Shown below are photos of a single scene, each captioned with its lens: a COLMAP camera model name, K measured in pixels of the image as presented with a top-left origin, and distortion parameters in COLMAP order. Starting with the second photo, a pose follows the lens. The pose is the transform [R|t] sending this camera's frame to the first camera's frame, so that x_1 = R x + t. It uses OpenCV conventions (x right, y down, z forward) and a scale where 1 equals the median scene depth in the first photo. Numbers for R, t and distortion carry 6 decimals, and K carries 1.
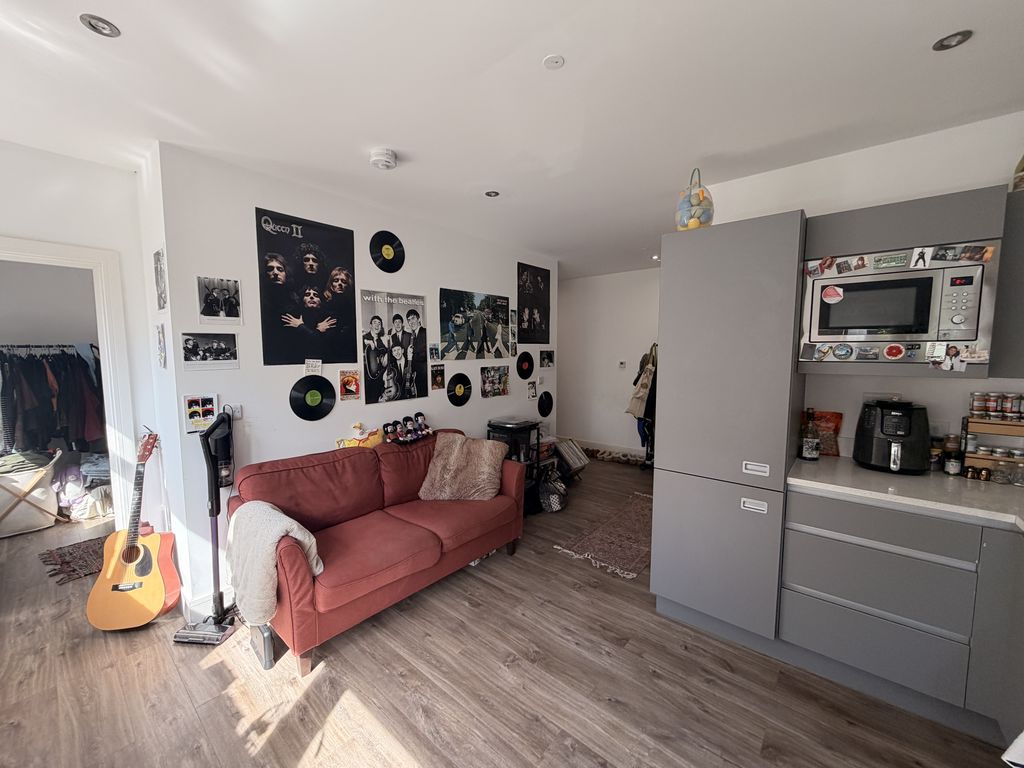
lens RADIAL K [[412.9, 0, 510.1], [0, 412.9, 386.0], [0, 0, 1]] dist [0.001742, 0.000213]
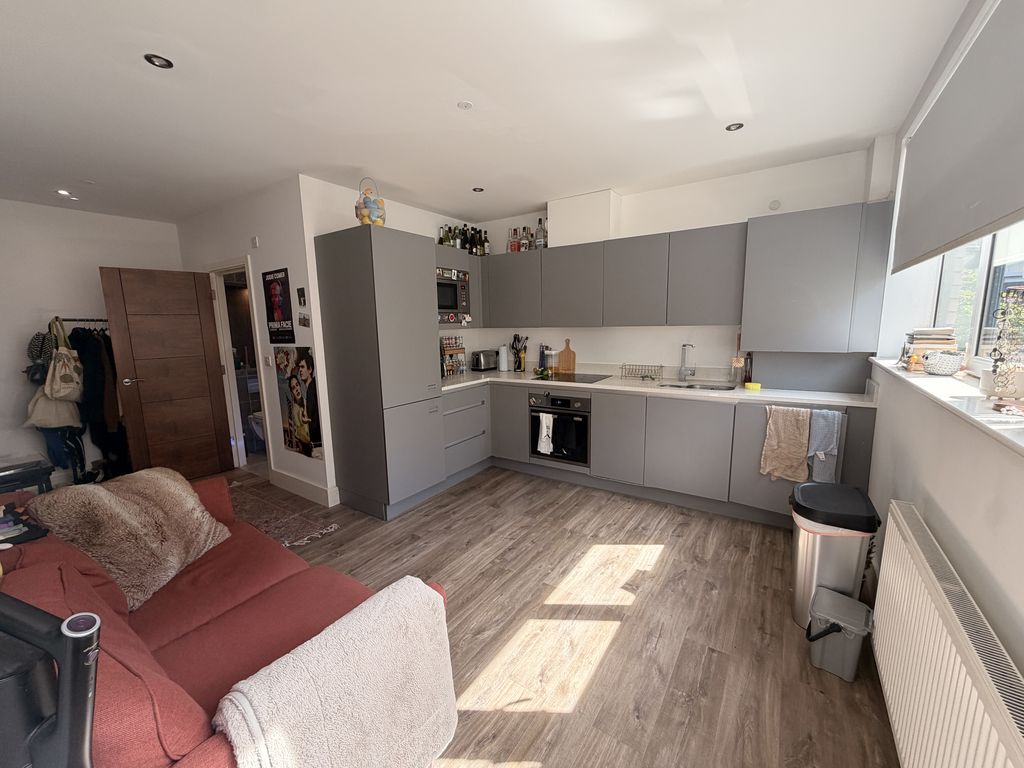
lens RADIAL K [[412.9, 0, 510.2], [0, 412.9, 388.0], [0, 0, 1]] dist [0.001742, 0.000213]
pose [[-0.114608, -0.150599, 0.981929, -1.184385], [0.112207, 0.980154, 0.163423, -0.040418], [-0.987054, 0.128909, -0.095435, 0.909566]]
